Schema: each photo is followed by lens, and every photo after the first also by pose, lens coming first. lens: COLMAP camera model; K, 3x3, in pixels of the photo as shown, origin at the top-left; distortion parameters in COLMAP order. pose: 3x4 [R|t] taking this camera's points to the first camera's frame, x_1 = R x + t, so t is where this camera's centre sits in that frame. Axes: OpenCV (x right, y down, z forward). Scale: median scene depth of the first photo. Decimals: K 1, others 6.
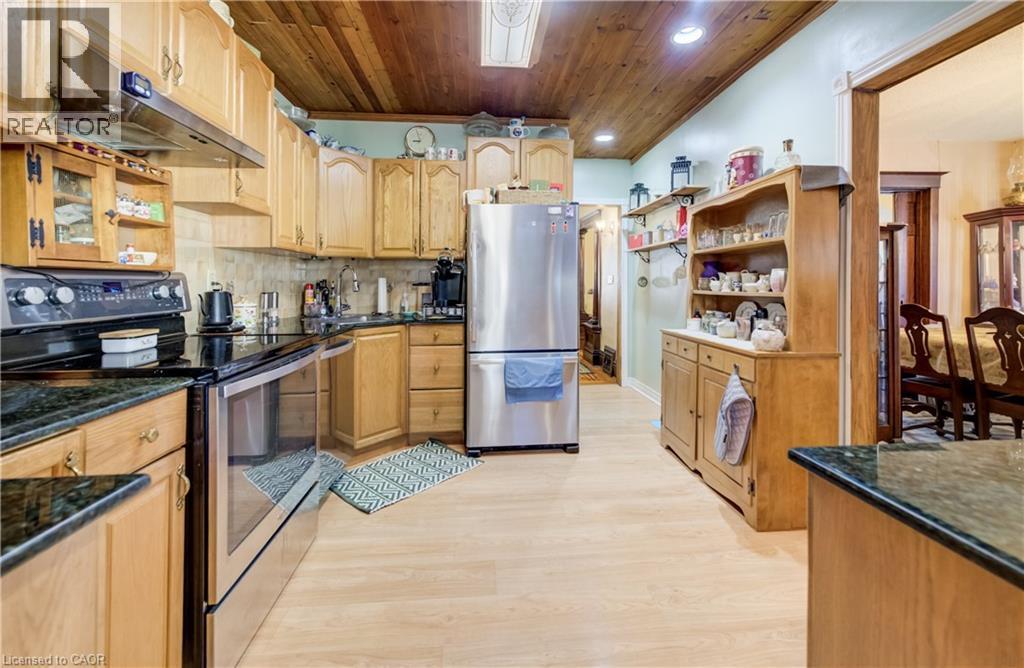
lens RADIAL K [[403.7, 0, 517.1], [0, 403.7, 282.1], [0, 0, 1]] dist [-0.003684, 0.001509]
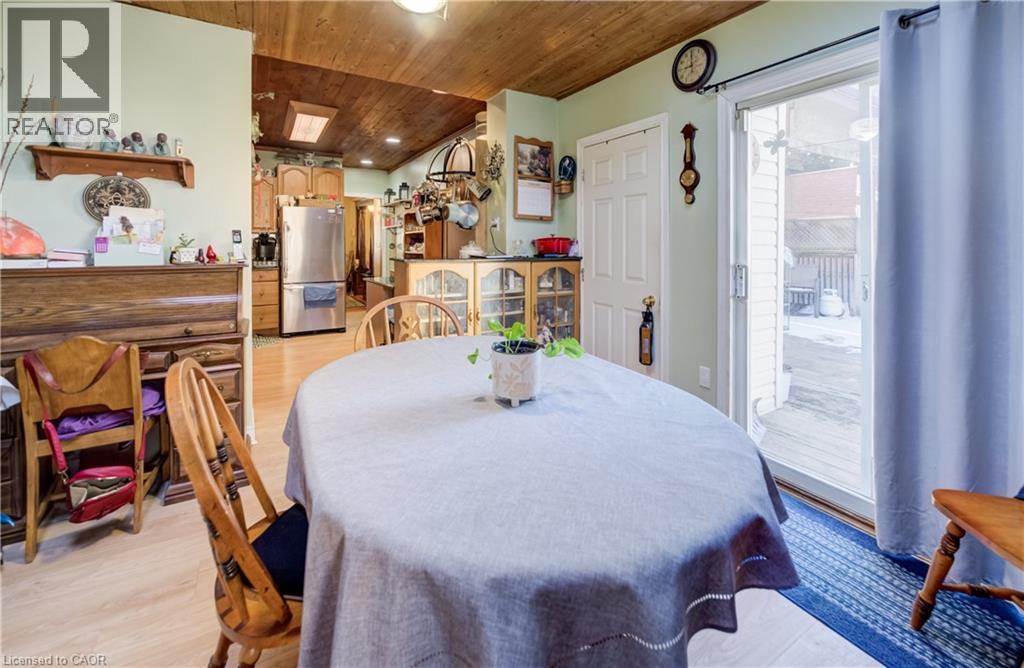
lens RADIAL K [[403.7, 0, 523.2], [0, 403.7, 254.1], [0, 0, 1]] dist [-0.003684, 0.001509]
pose [[0.882561, -0.009207, 0.470107, -0.009269], [-0.003389, 0.999658, 0.025941, -0.019686], [-0.470185, -0.024488, 0.882228, -1.145901]]
